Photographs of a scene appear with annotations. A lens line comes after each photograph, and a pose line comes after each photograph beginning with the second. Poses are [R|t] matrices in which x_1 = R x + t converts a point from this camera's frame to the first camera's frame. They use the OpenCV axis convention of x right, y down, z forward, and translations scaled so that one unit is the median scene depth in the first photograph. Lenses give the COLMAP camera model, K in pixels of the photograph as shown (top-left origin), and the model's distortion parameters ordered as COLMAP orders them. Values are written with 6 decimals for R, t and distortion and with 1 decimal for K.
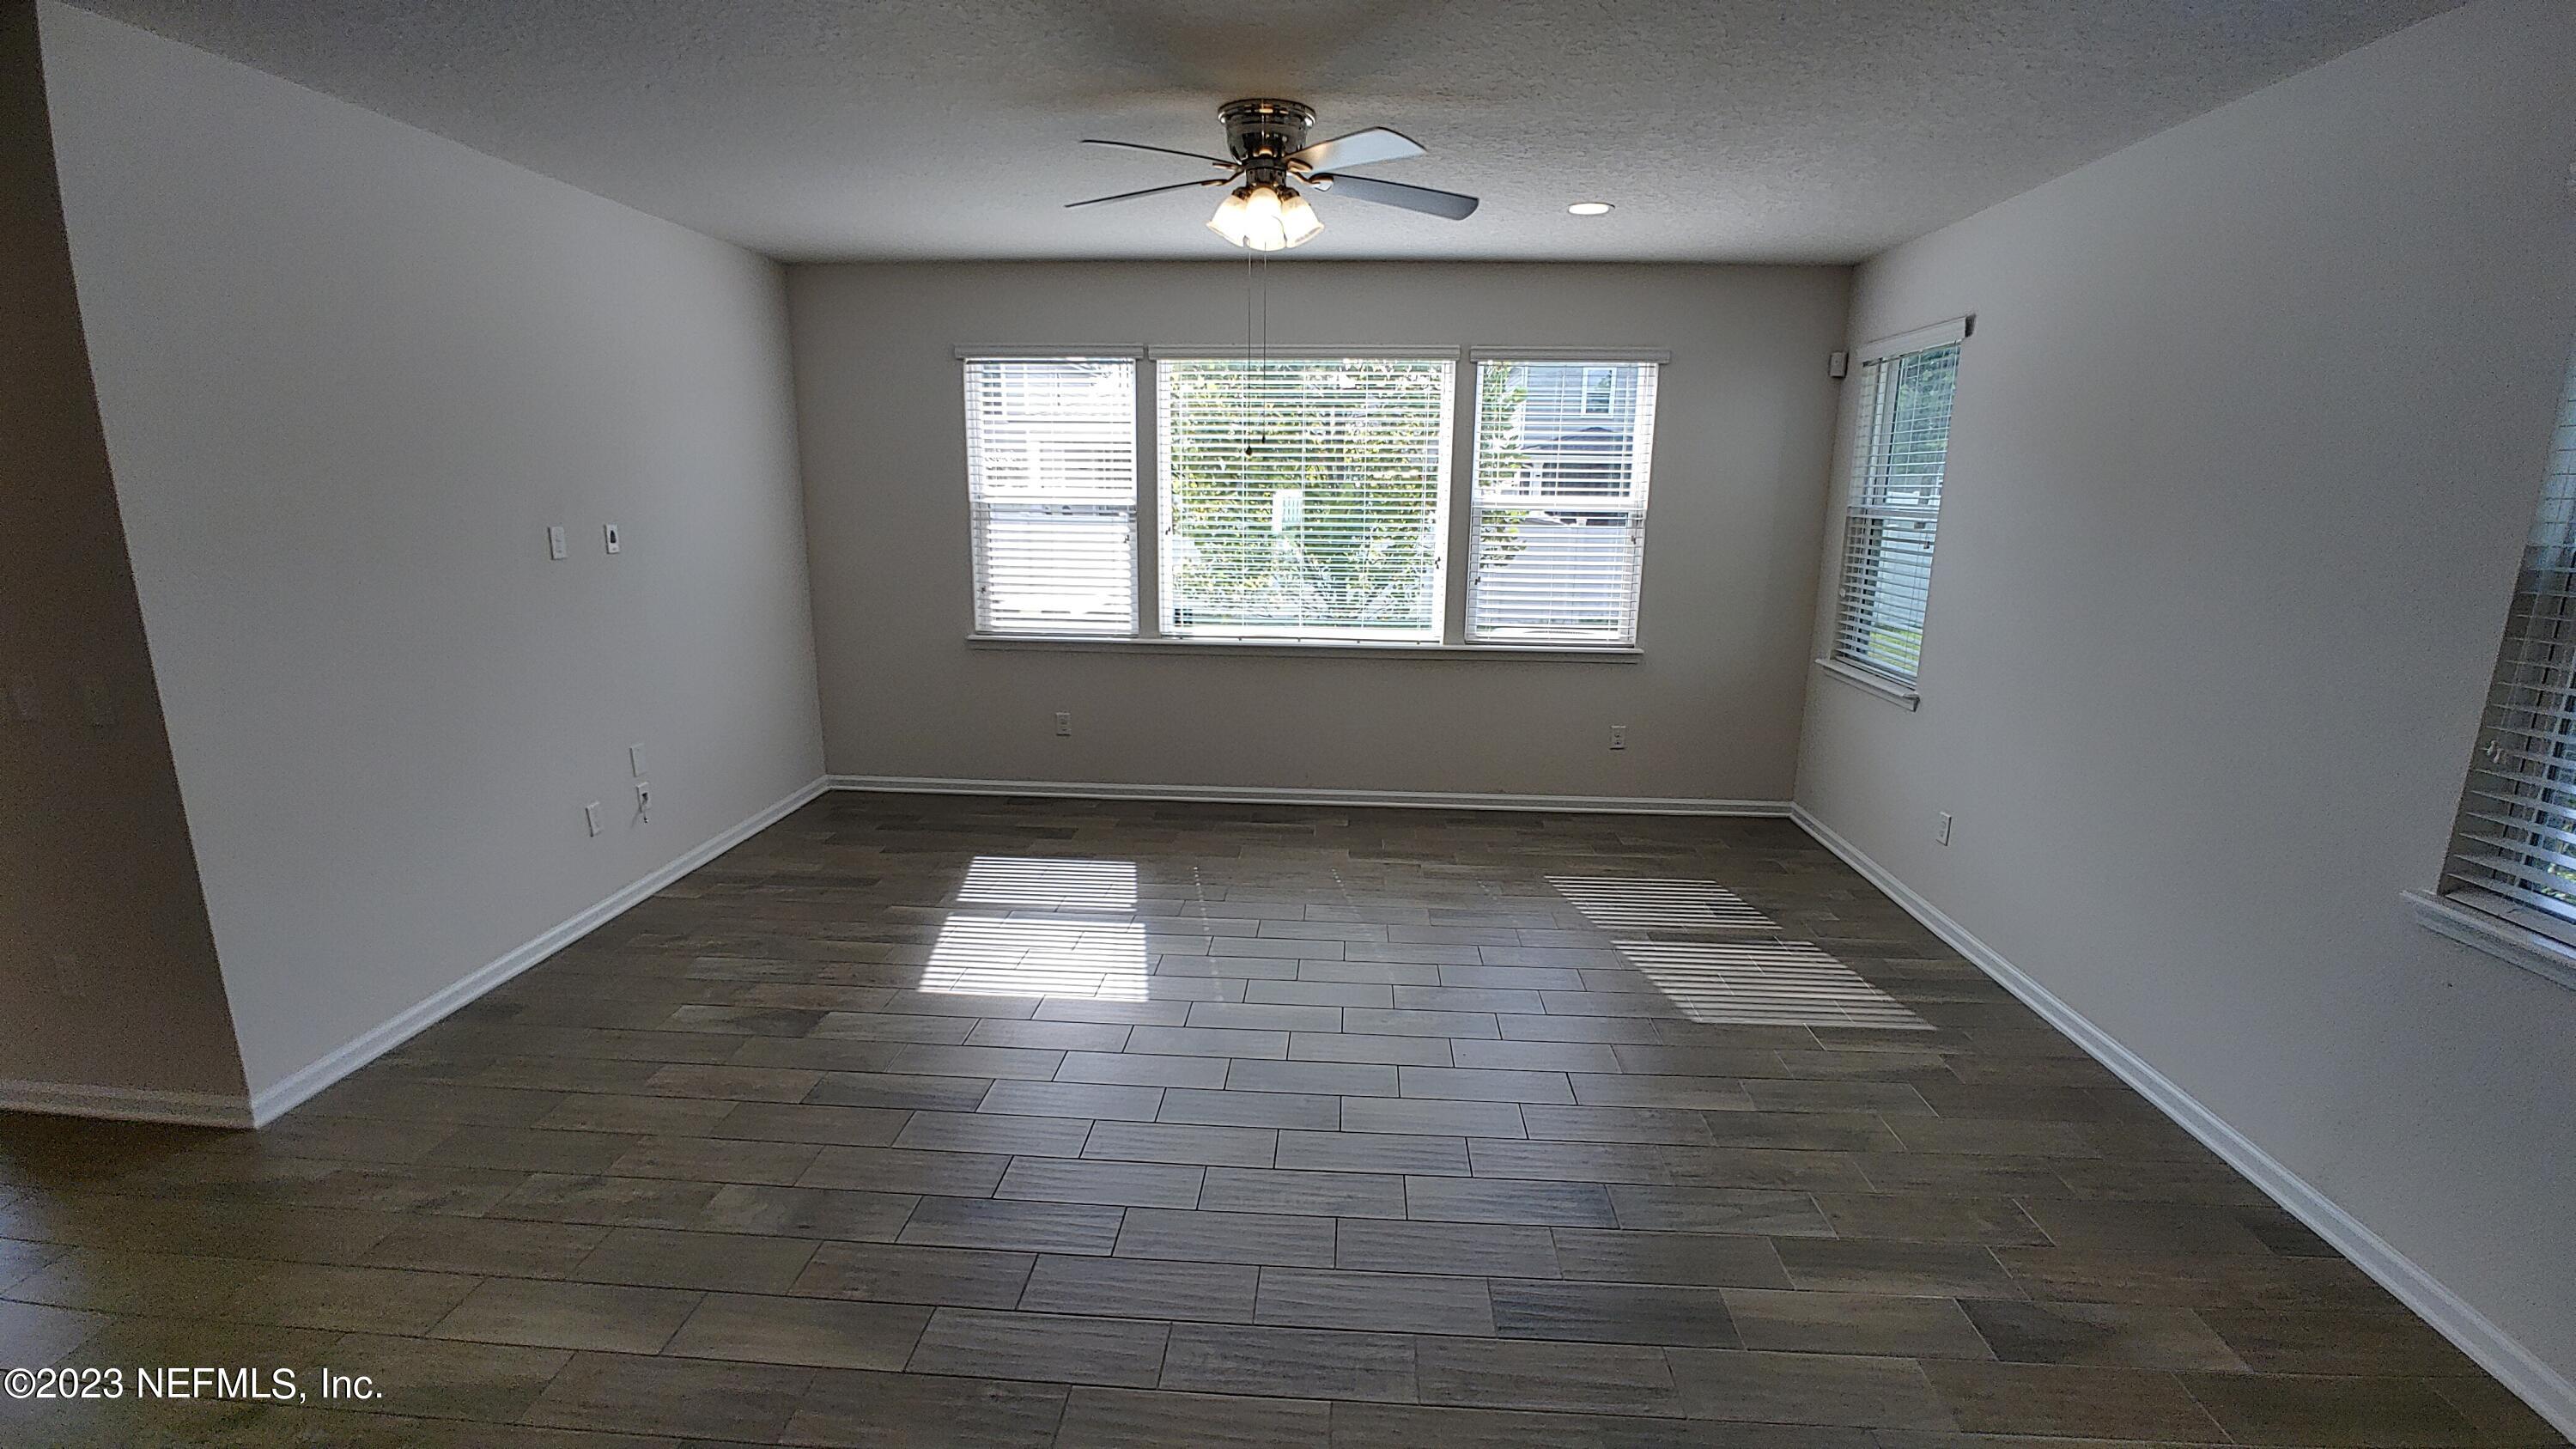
lens RADIAL K [[1112.4, 0, 1285.0], [0, 1112.4, 741.8], [0, 0, 1]] dist [-0.039807, 0.012369]
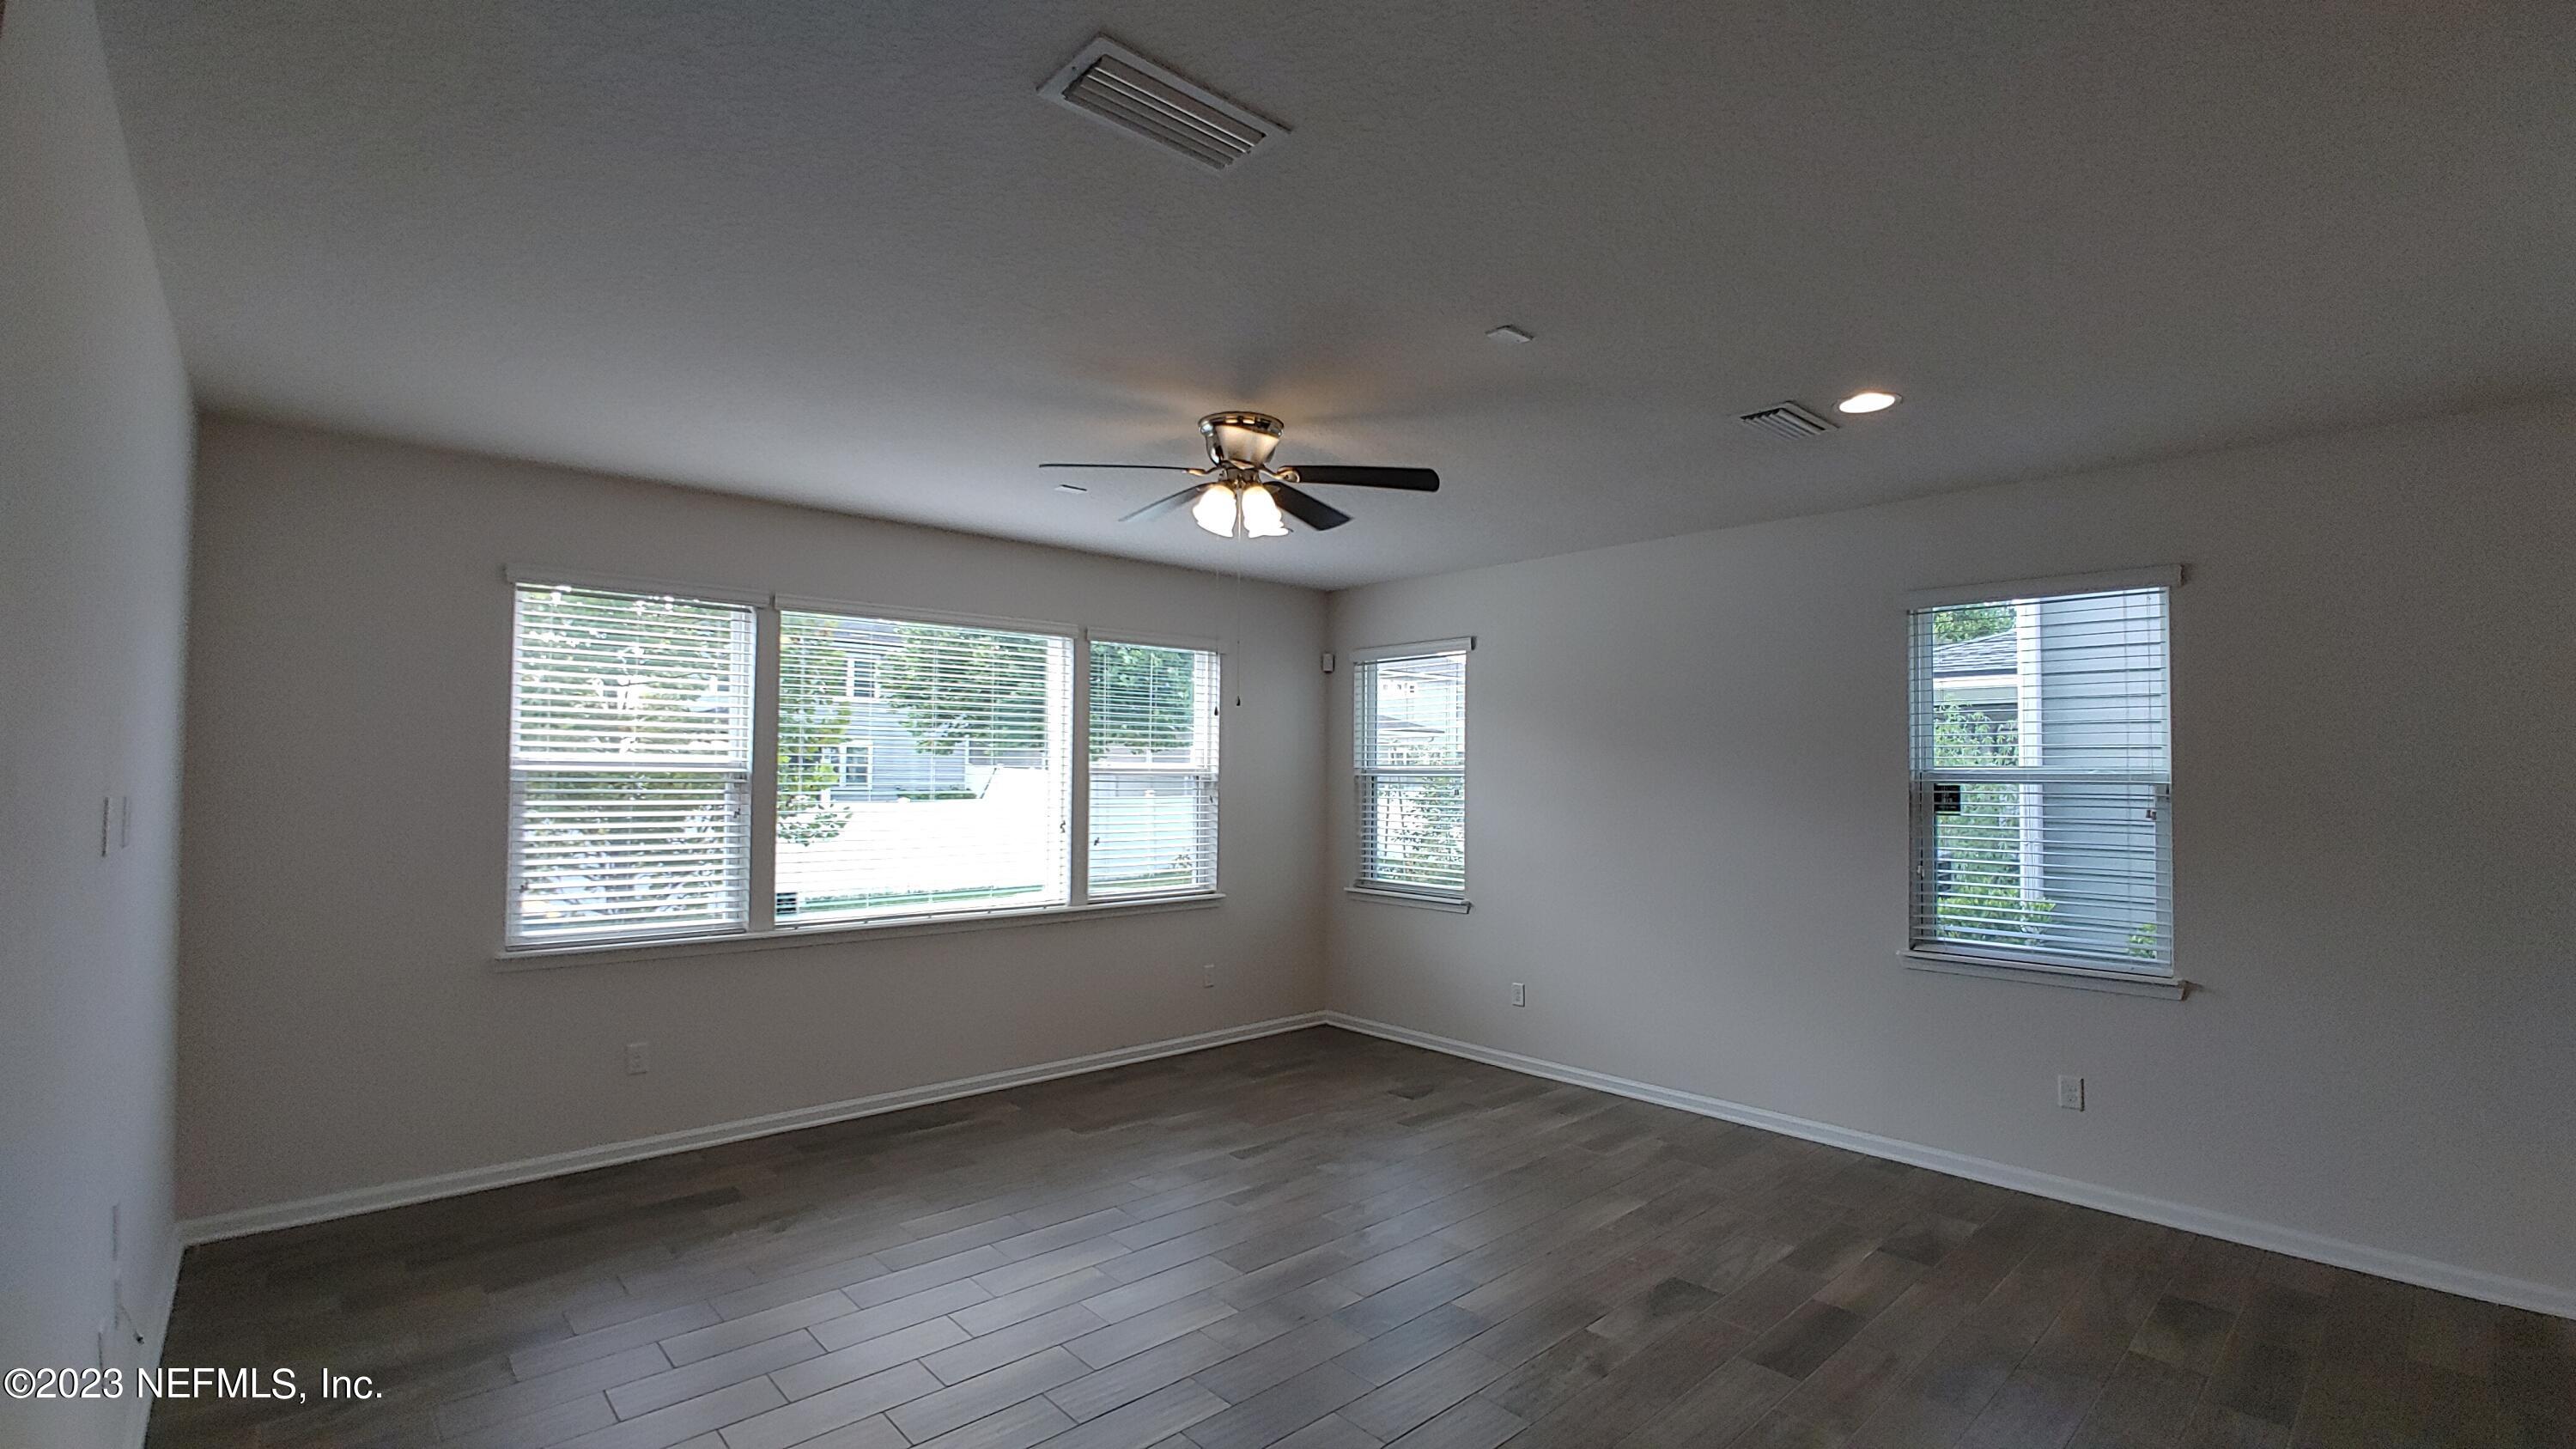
lens RADIAL K [[1112.4, 0, 1285.0], [0, 1112.4, 741.8], [0, 0, 1]] dist [-0.039807, 0.012369]
pose [[0.696855, 0.014398, 0.717068, -0.467433], [0.163689, 0.970218, -0.178557, -0.021602], [-0.698283, 0.241805, 0.673744, 0.155093]]
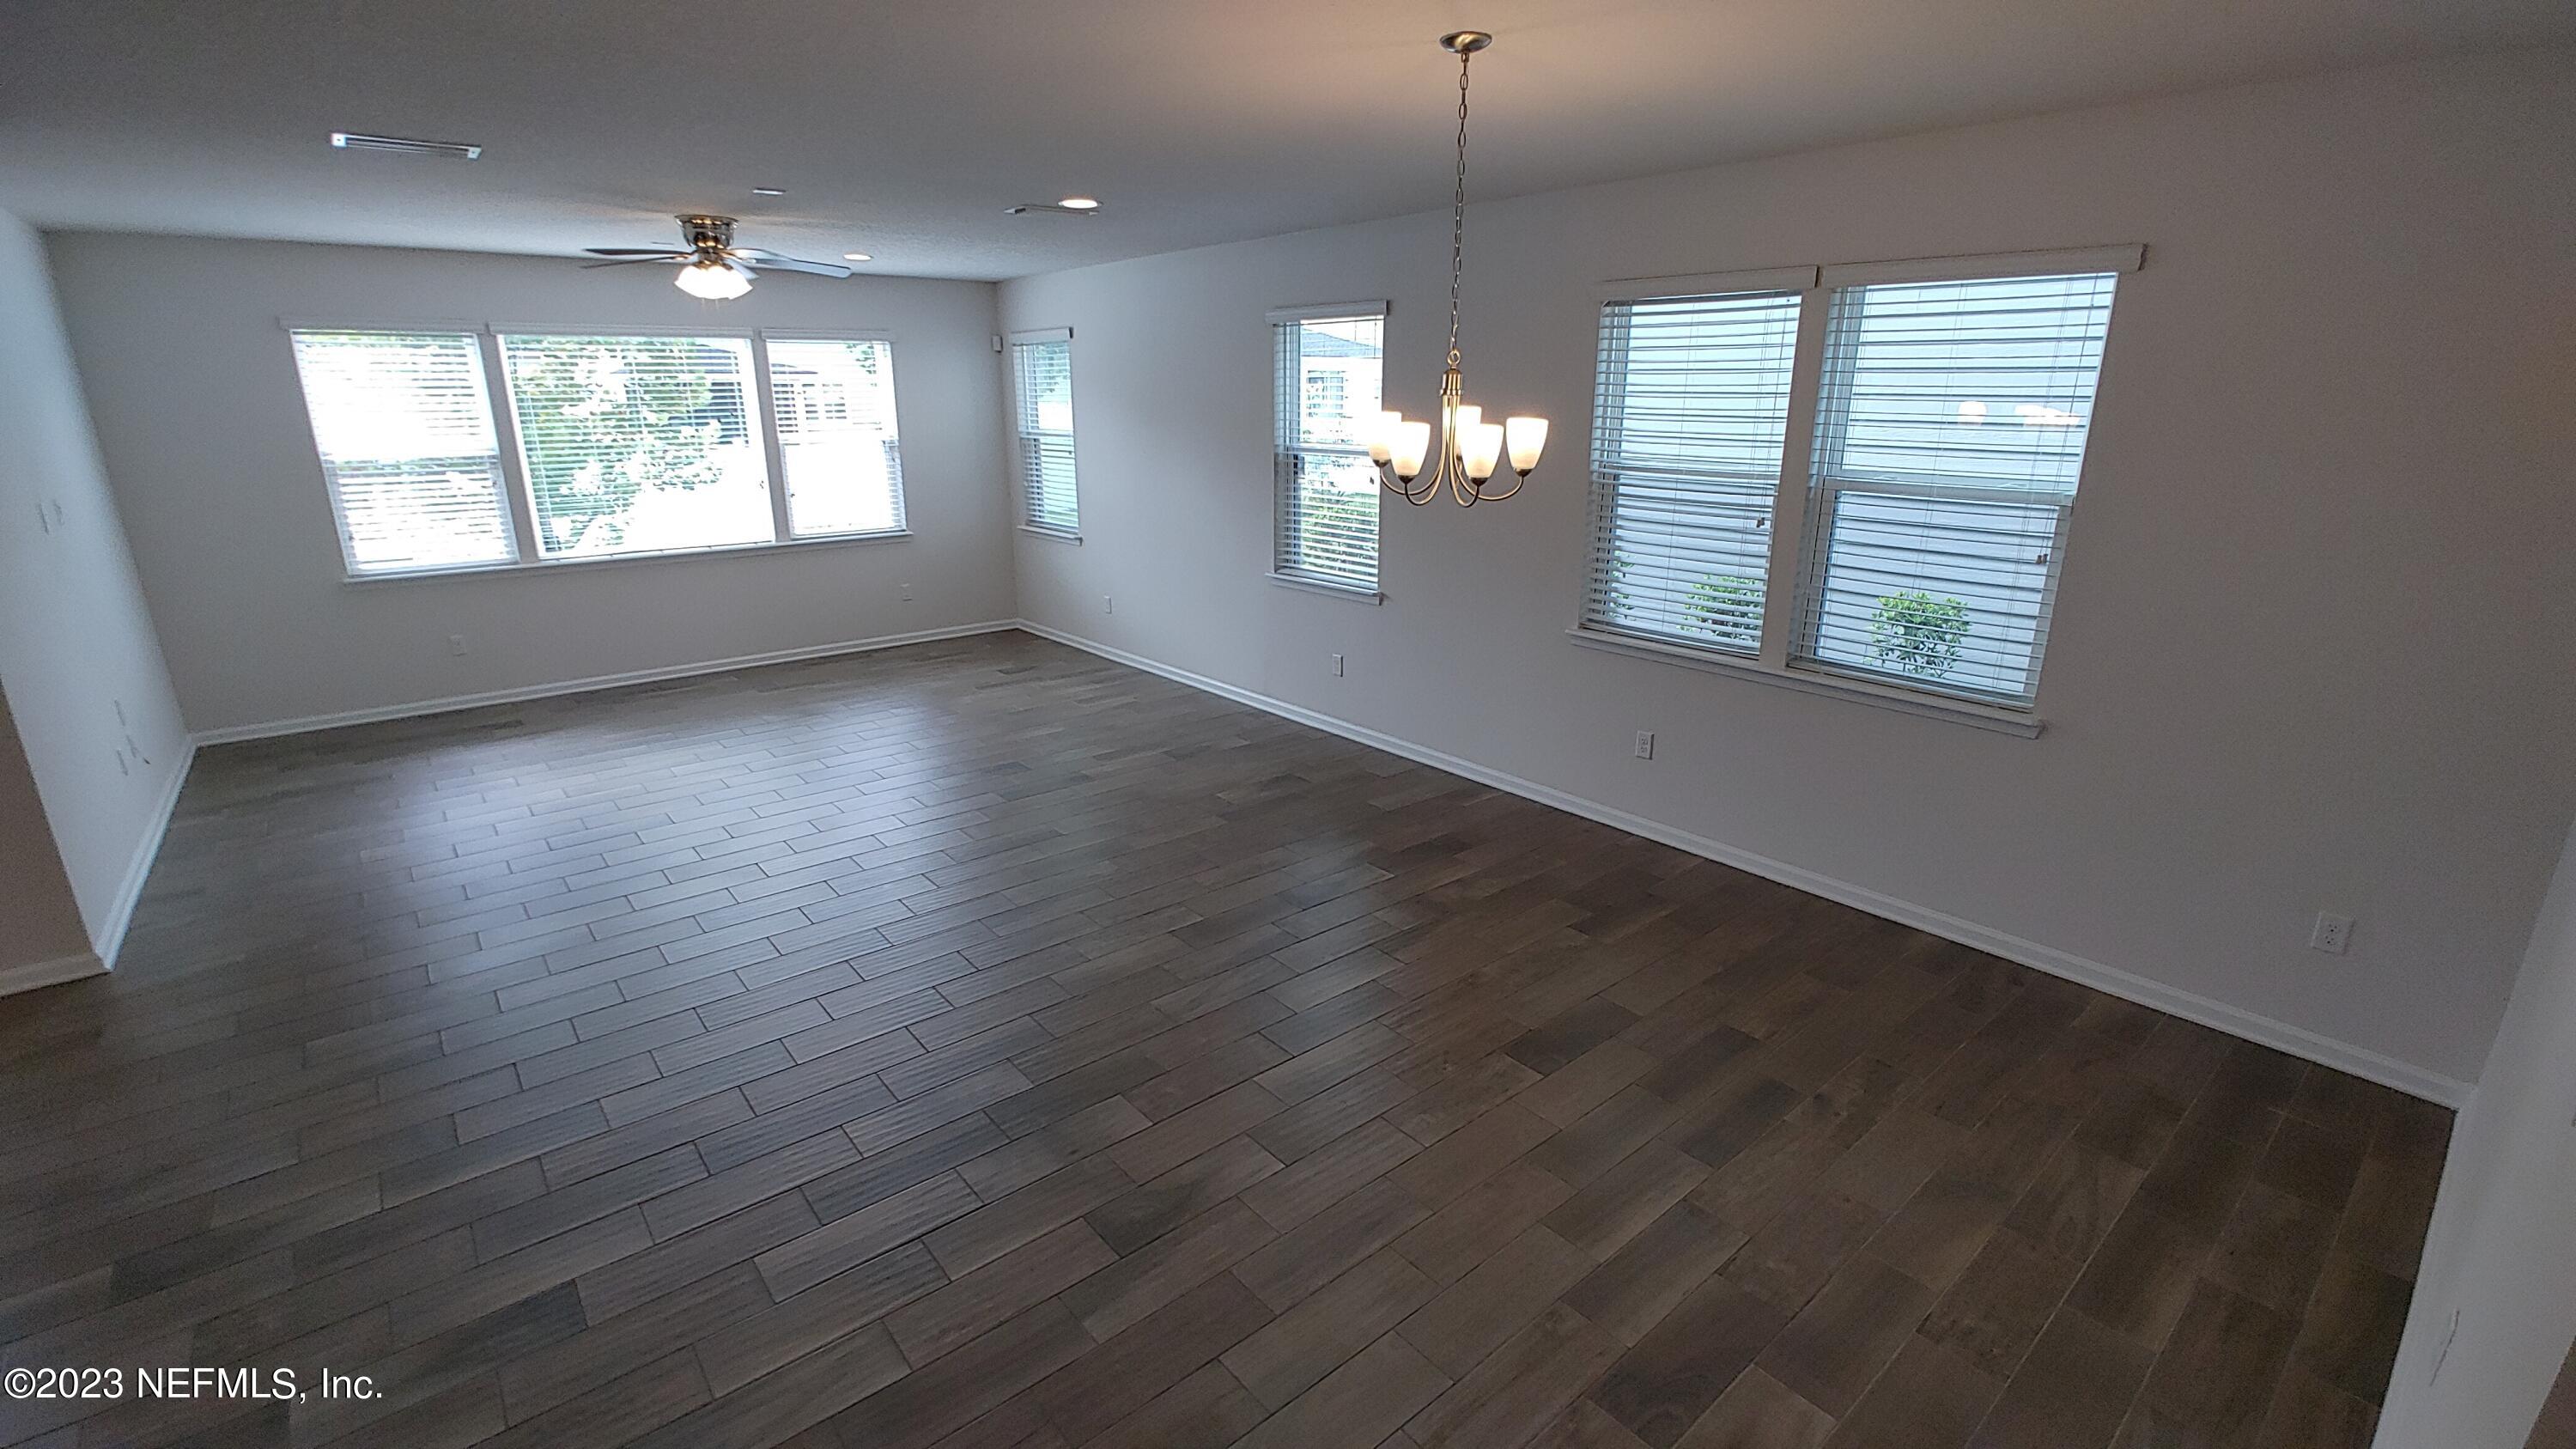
lens RADIAL K [[1112.4, 0, 1285.0], [0, 1112.4, 741.8], [0, 0, 1]] dist [-0.039807, 0.012369]
pose [[0.727696, -0.216023, 0.650994, -0.366588], [0.165923, 0.976362, 0.138519, 0.074766], [-0.665529, 0.007215, 0.746337, -0.486194]]
